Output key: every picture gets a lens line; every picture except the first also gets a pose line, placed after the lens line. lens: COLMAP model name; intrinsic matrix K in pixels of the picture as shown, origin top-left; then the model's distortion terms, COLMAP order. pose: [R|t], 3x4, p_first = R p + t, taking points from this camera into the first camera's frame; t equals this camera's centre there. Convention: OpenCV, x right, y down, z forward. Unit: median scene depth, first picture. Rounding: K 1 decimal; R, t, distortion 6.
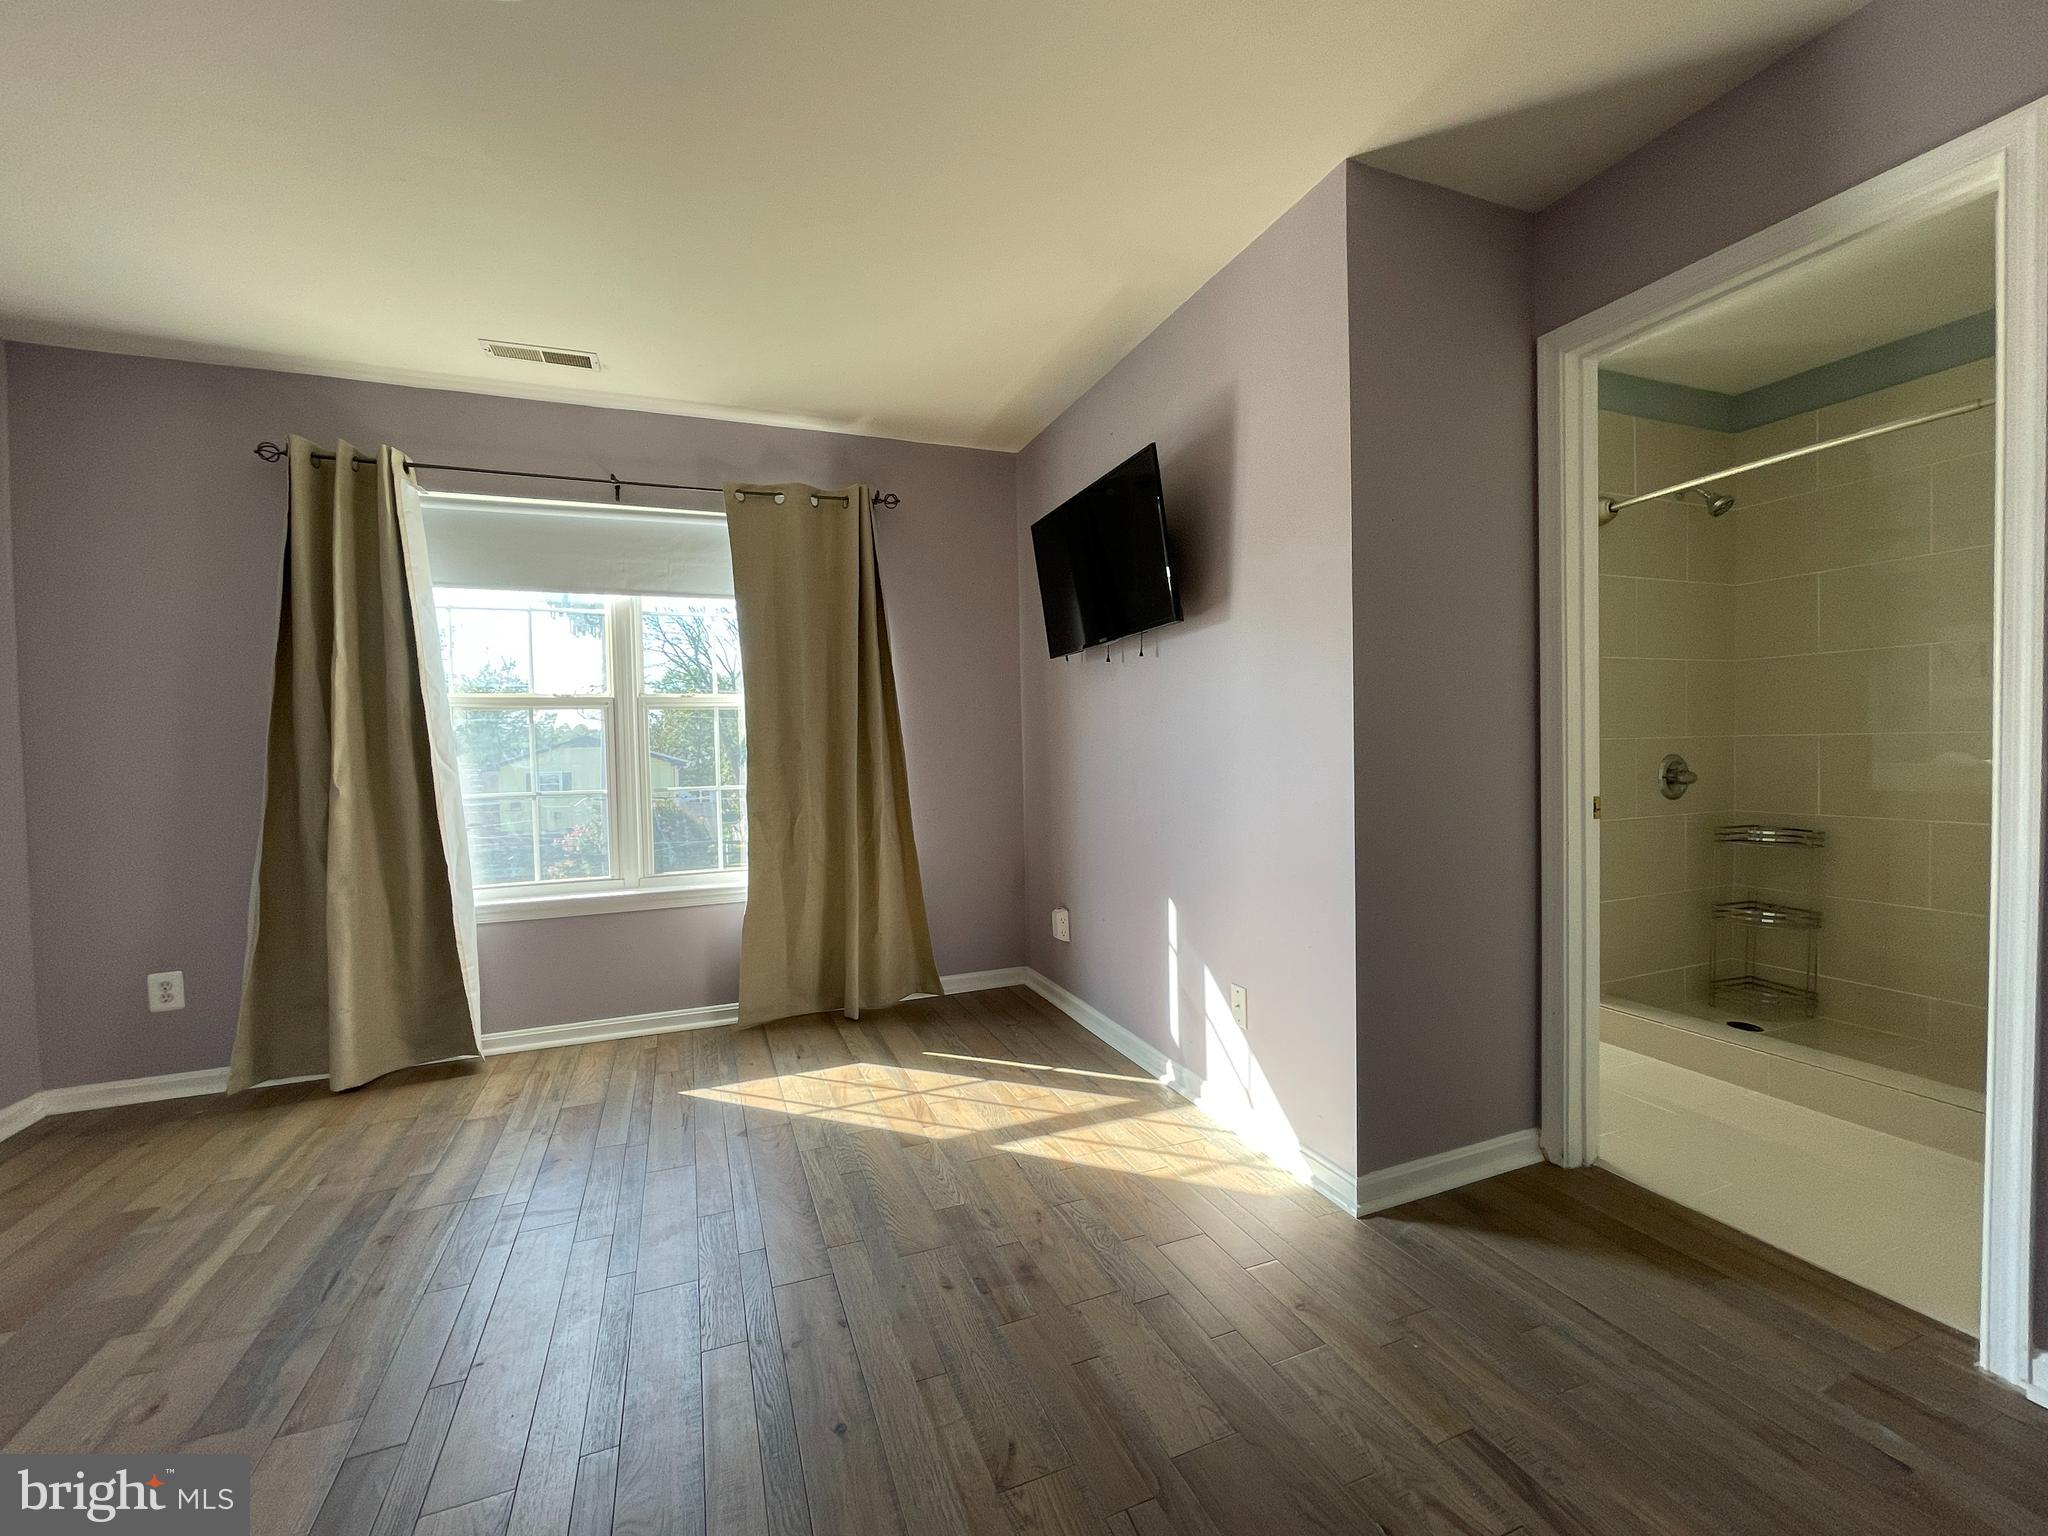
lens RADIAL K [[832.6, 0, 1036.0], [0, 832.6, 765.4], [0, 0, 1]] dist [-0.001574, 0.000183]
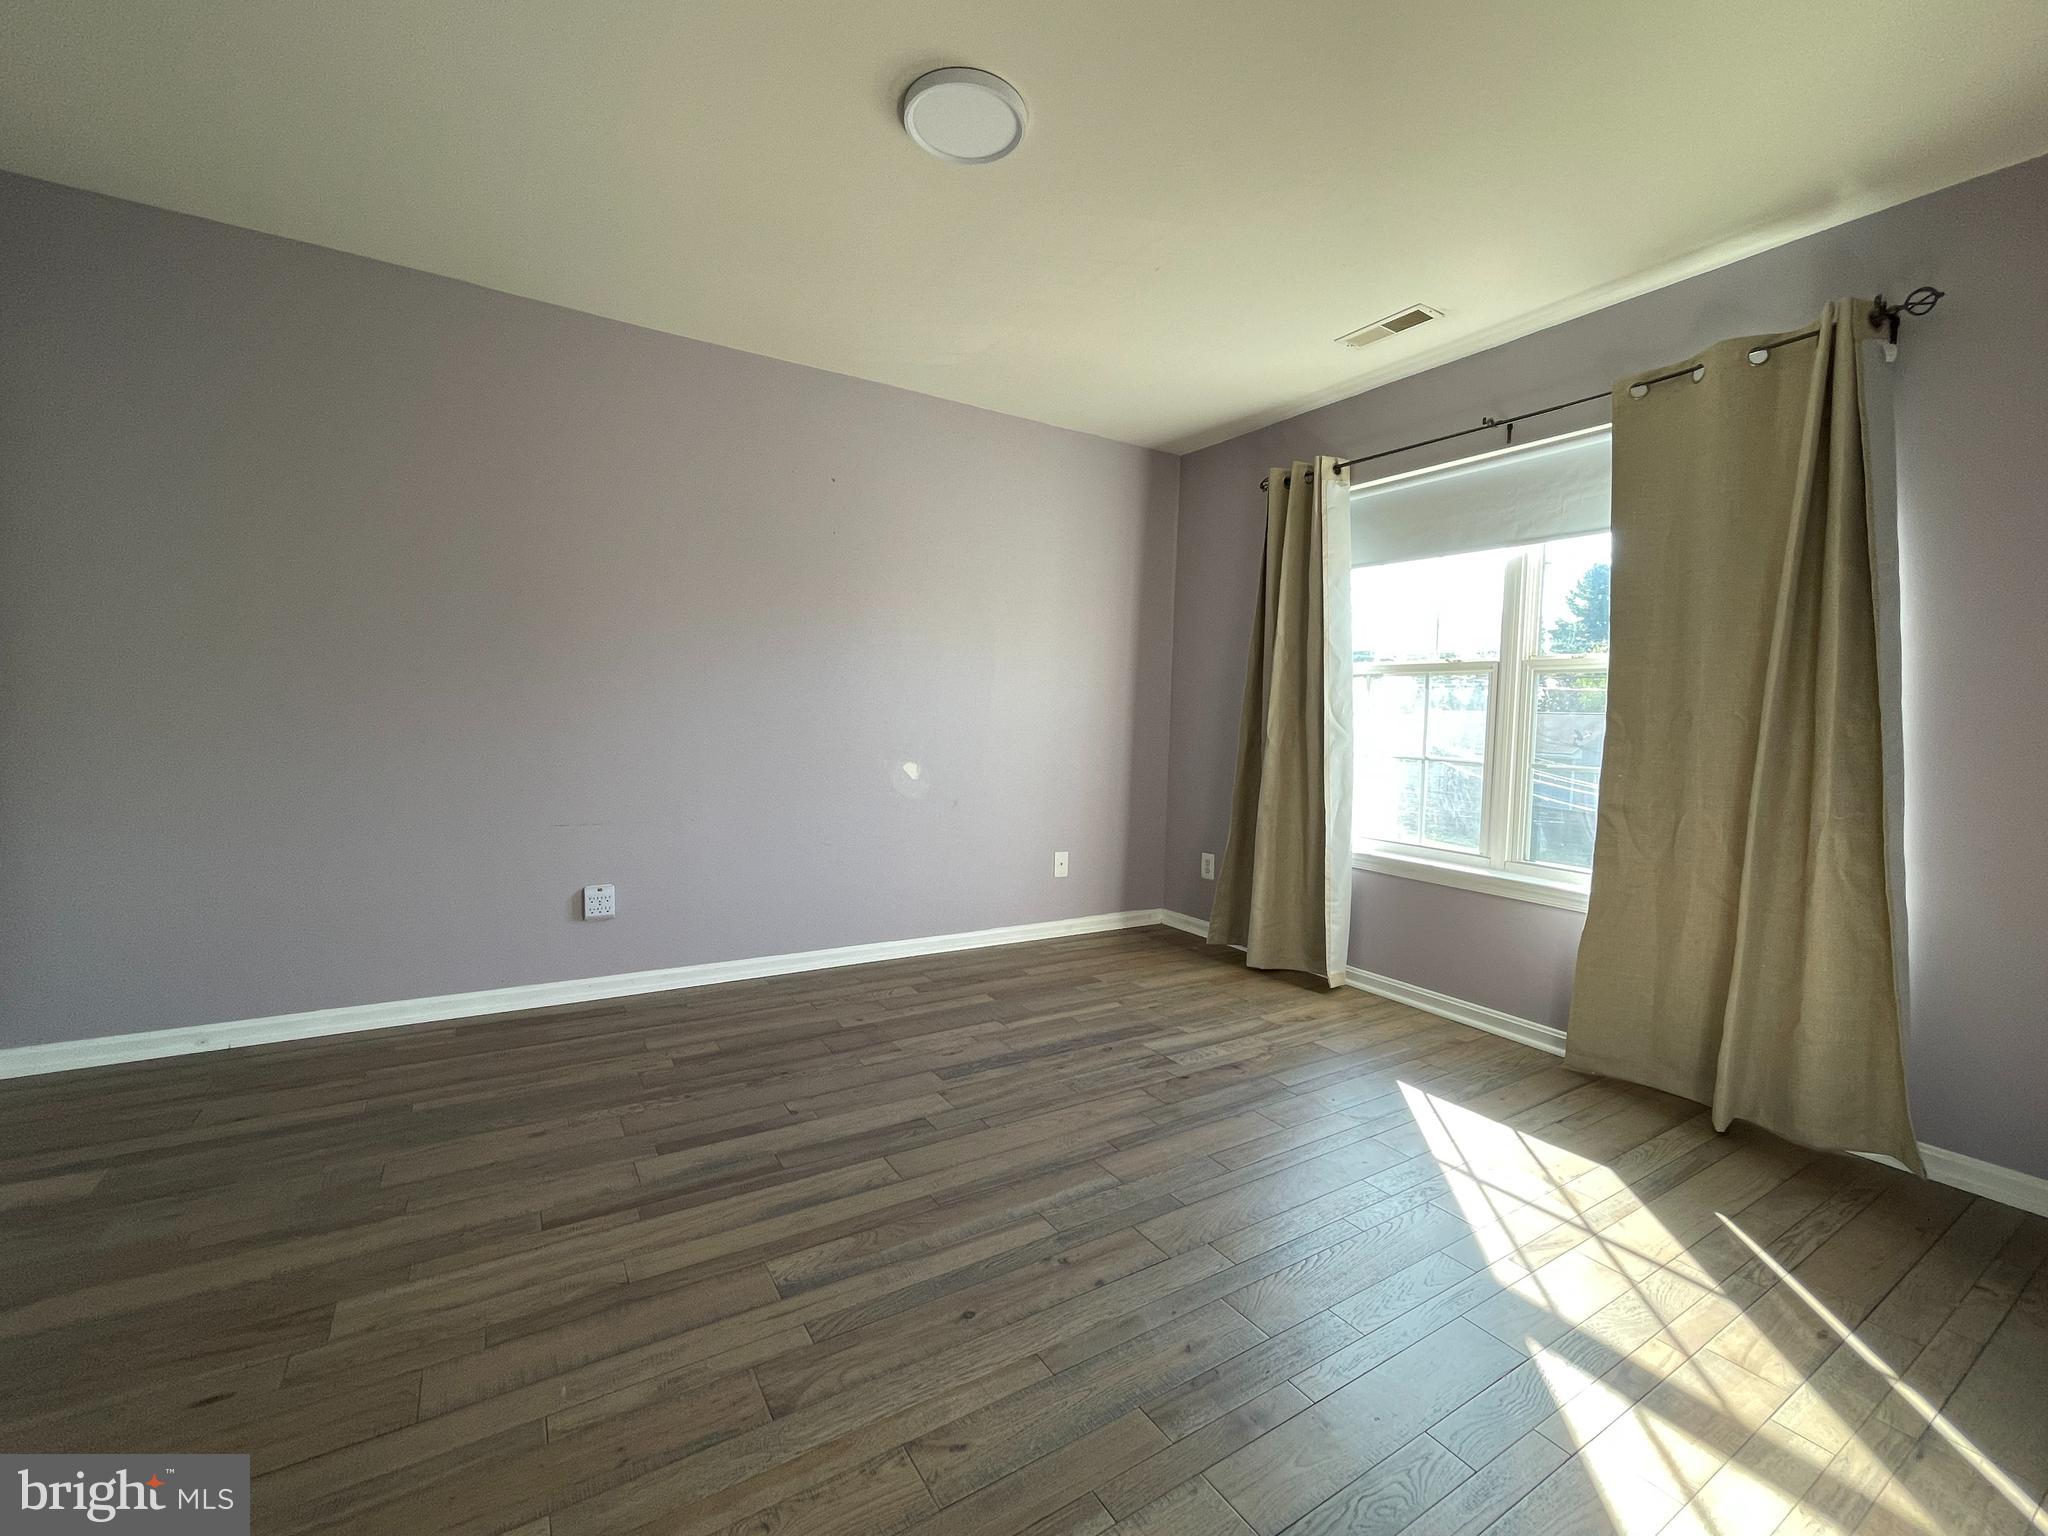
lens RADIAL K [[841.6, 0, 1034.1], [0, 841.6, 766.6], [0, 0, 1]] dist [0.002075, 0.000465]
pose [[0.213099, 0.090455, -0.972834, 0.355103], [-0.058617, 0.995095, 0.079685, -0.011418], [0.975271, 0.040044, 0.217356, 0.353785]]
